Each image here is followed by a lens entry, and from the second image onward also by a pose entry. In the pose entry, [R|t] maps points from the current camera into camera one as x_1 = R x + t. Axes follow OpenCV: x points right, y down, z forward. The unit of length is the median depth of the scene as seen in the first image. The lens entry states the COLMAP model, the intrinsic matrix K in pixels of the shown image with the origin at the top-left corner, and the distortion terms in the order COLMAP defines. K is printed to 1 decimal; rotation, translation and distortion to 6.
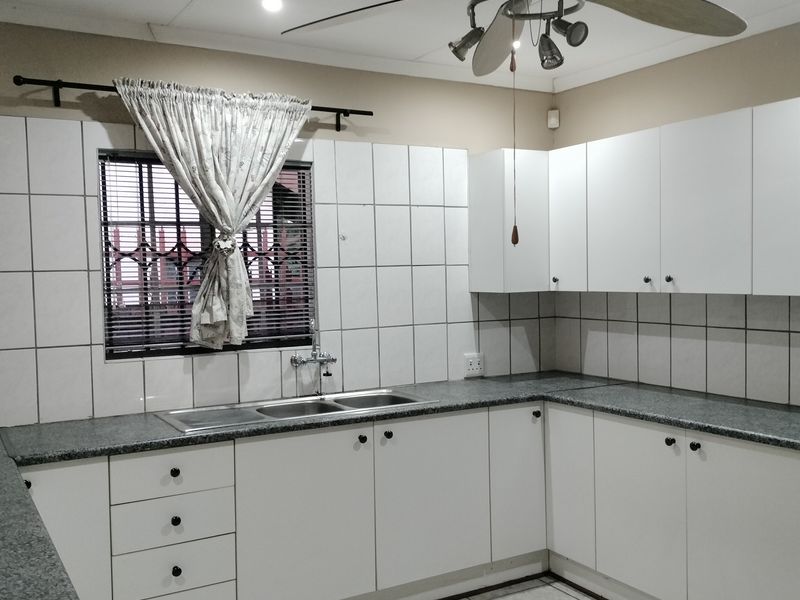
lens RADIAL K [[792.3, 0, 398.7], [0, 792.3, 309.9], [0, 0, 1]] dist [0.106033, -0.152102]
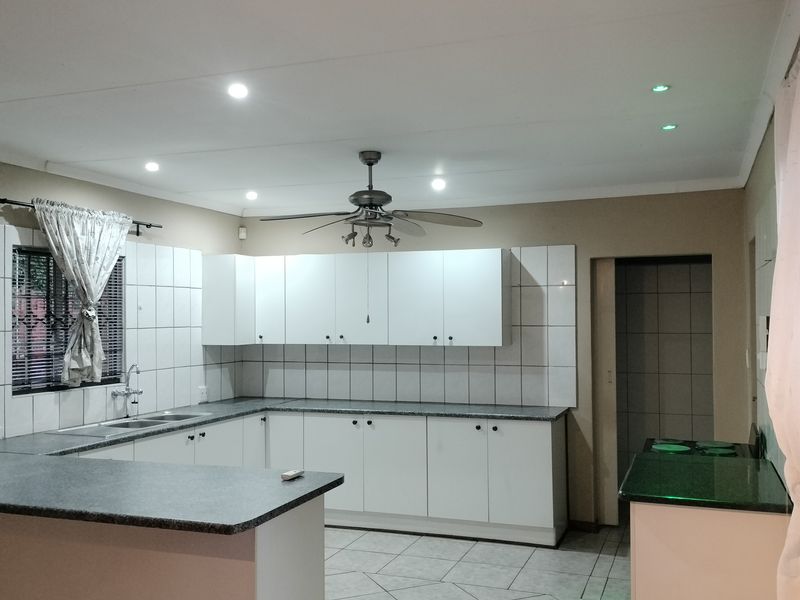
lens RADIAL K [[792.3, 0, 398.7], [0, 792.3, 309.9], [0, 0, 1]] dist [0.106033, -0.152102]
pose [[0.772710, 0.021763, 0.634386, -0.668070], [0.021614, 0.997930, -0.060561, 0.012005], [-0.634391, 0.060507, 0.770641, -0.456569]]
